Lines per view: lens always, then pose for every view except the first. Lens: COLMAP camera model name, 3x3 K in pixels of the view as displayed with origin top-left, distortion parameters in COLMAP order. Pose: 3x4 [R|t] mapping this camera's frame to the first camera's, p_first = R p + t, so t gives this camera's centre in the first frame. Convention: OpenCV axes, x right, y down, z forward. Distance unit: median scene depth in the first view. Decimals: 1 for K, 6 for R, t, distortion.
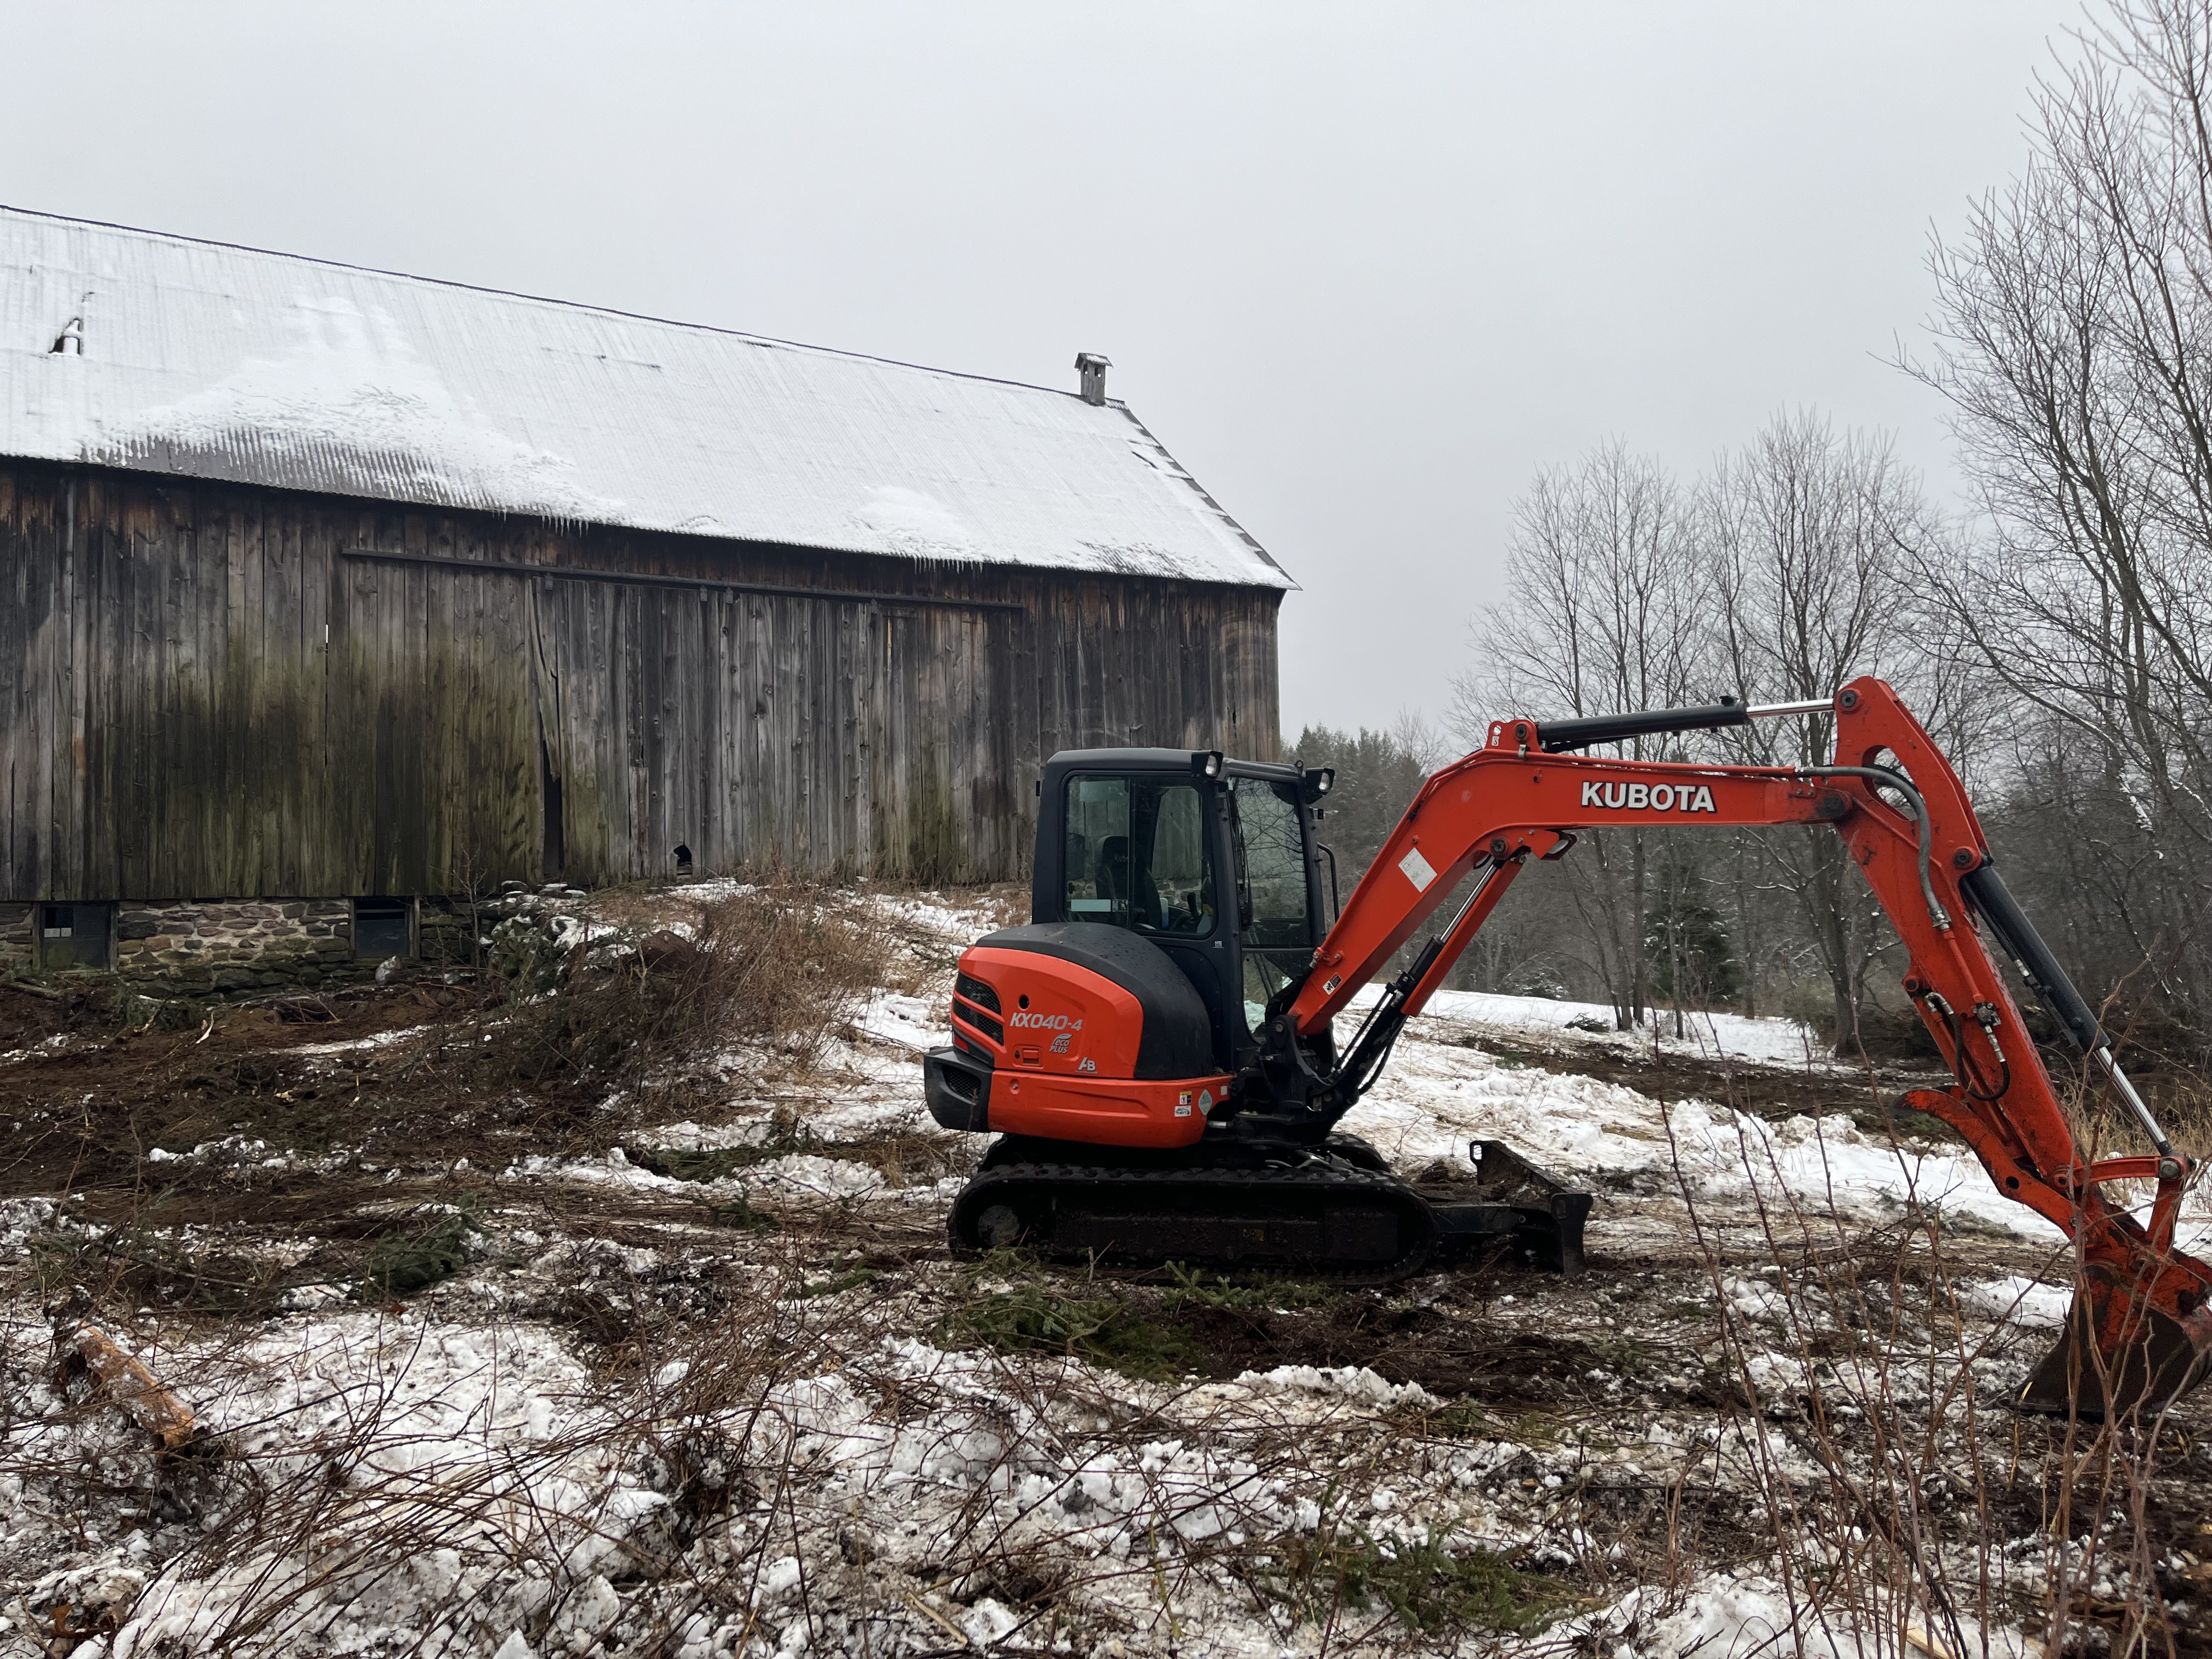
lens RADIAL K [[1667.5, 0, 1103.3], [0, 1667.5, 818.7], [0, 0, 1]] dist [0.076022, -0.101768]
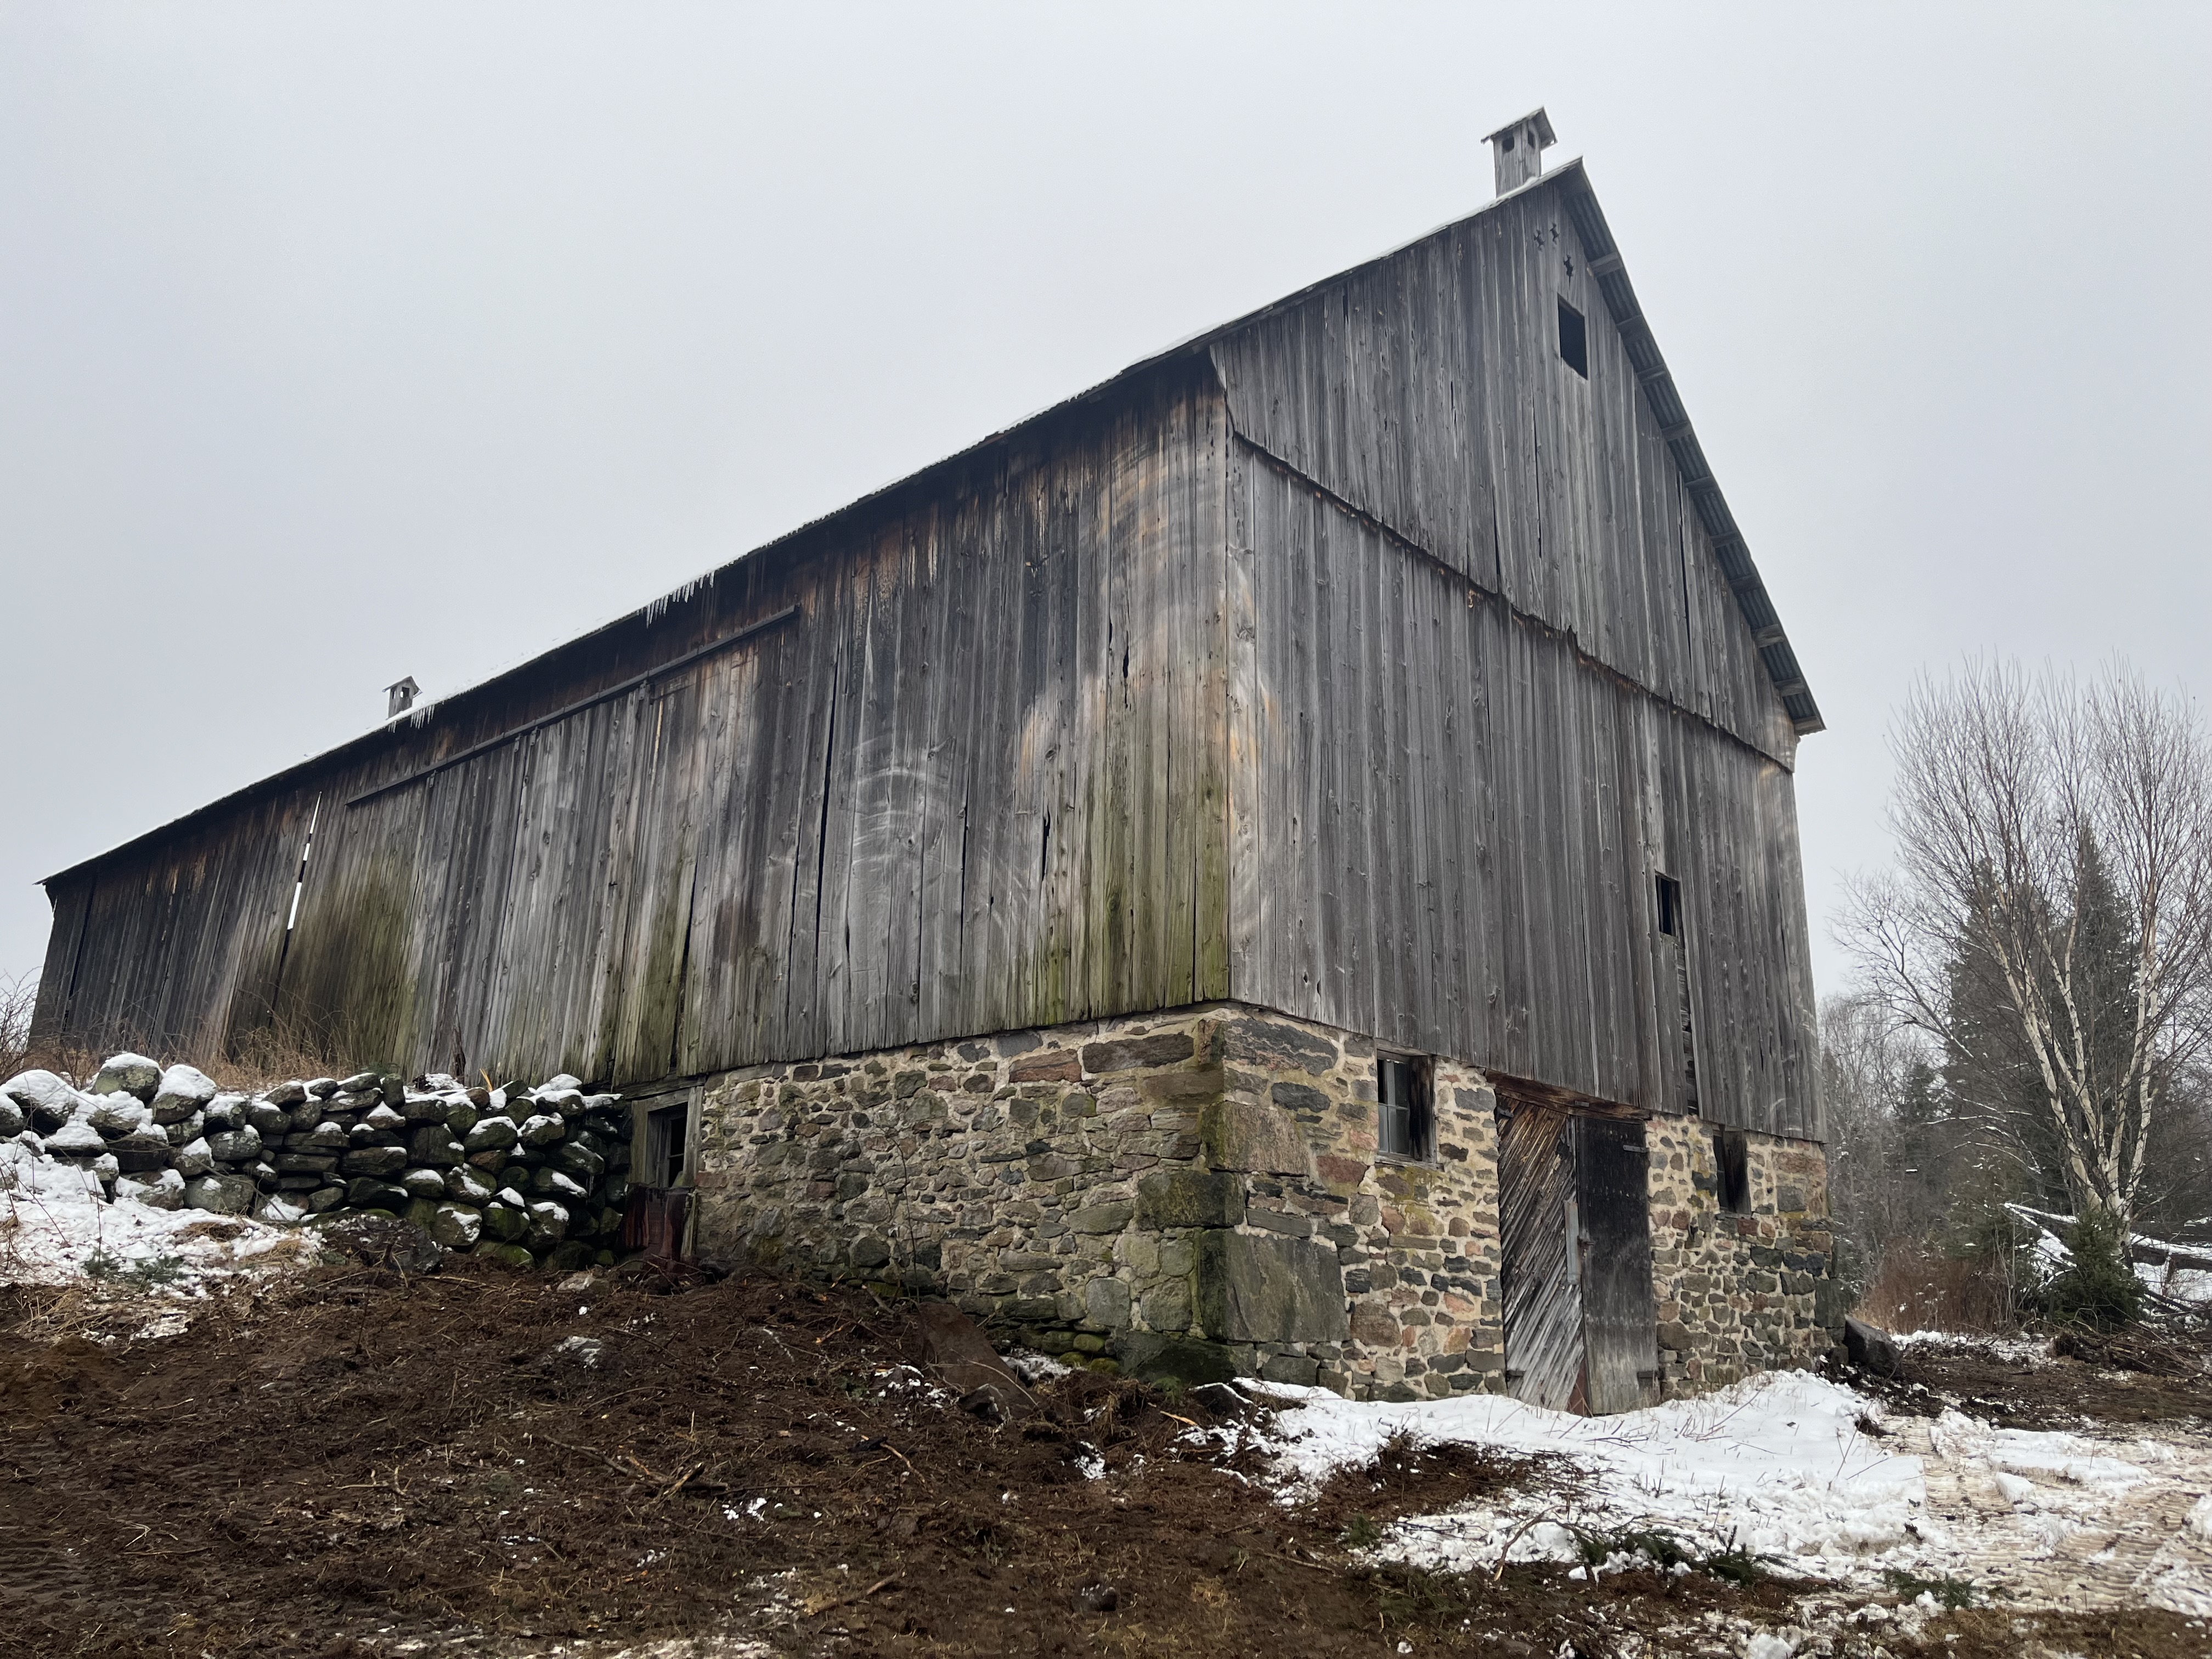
lens RADIAL K [[1667.5, 0, 1116.1], [0, 1667.5, 811.1], [0, 0, 1]] dist [0.076022, -0.101768]
pose [[0.232936, -0.256501, -0.938055, 0.551664], [0.004983, 0.964891, -0.262602, 0.107928], [0.972479, 0.056495, 0.226036, 1.016213]]
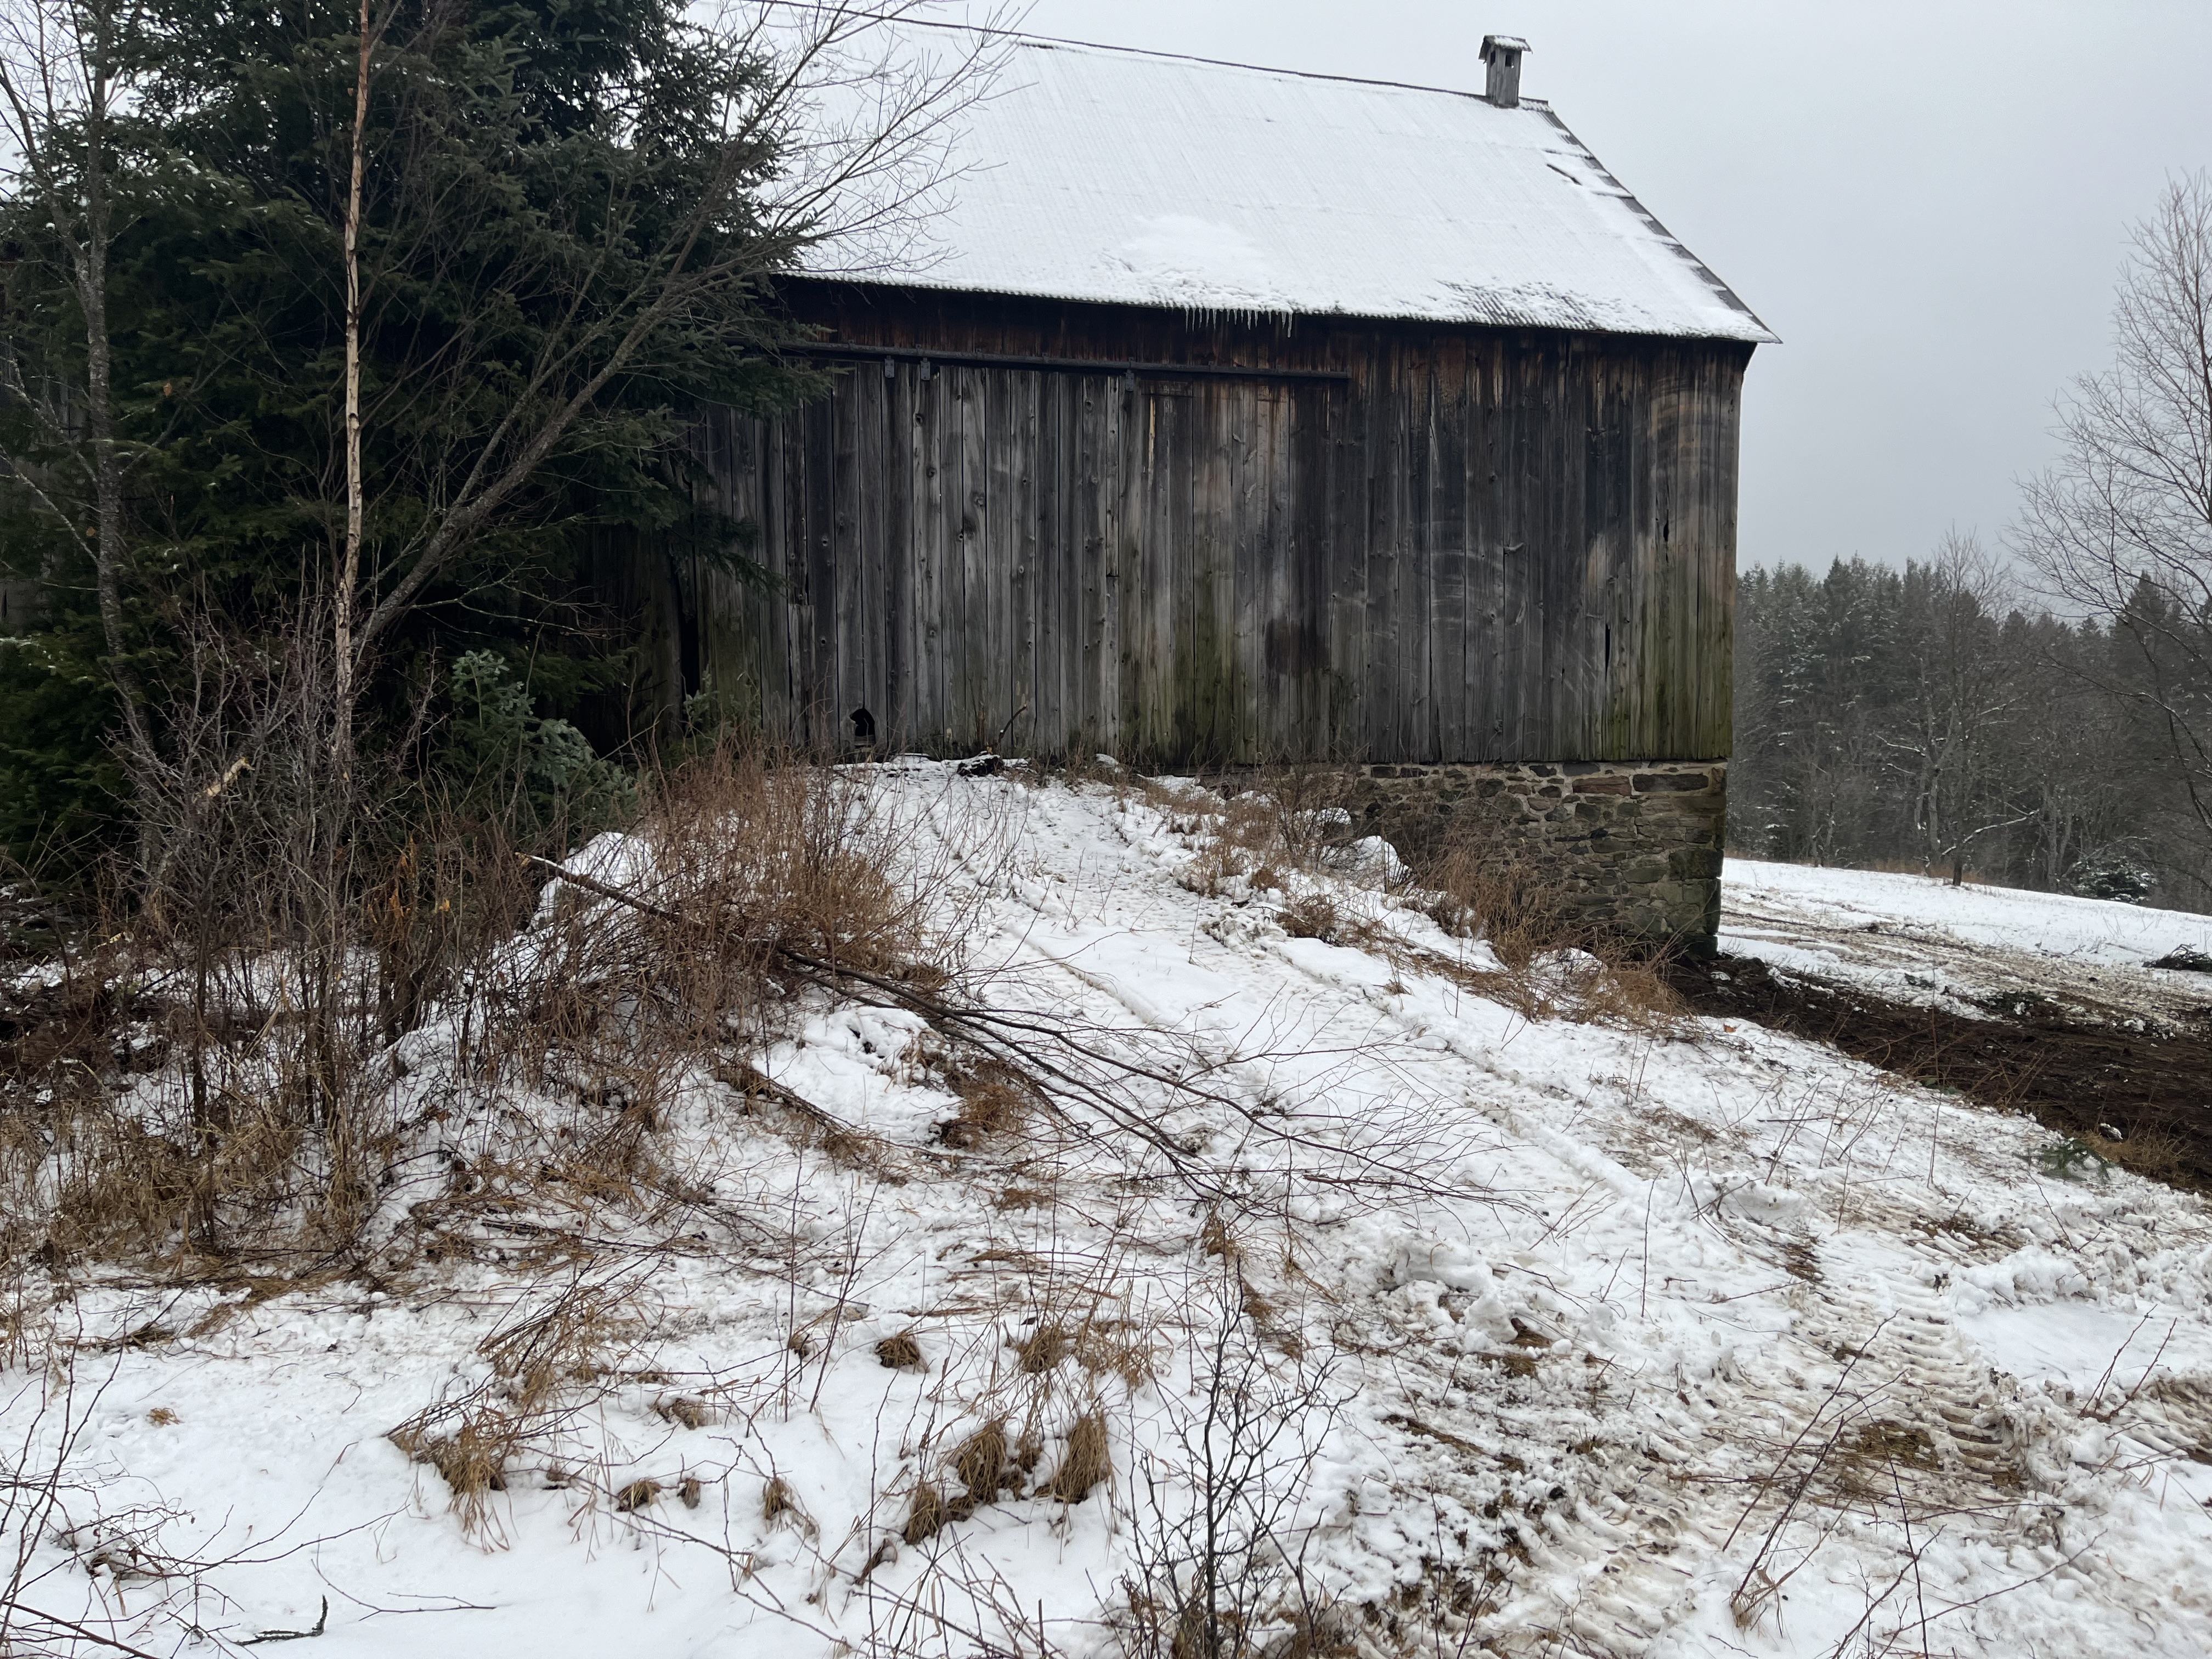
lens RADIAL K [[1667.5, 0, 1108.4], [0, 1667.5, 837.7], [0, 0, 1]] dist [0.076022, -0.101768]
pose [[0.959268, 0.038890, -0.279809, 0.064015], [-0.008981, 0.994177, 0.107387, -0.007557], [0.282356, -0.100500, 0.954031, 0.277271]]
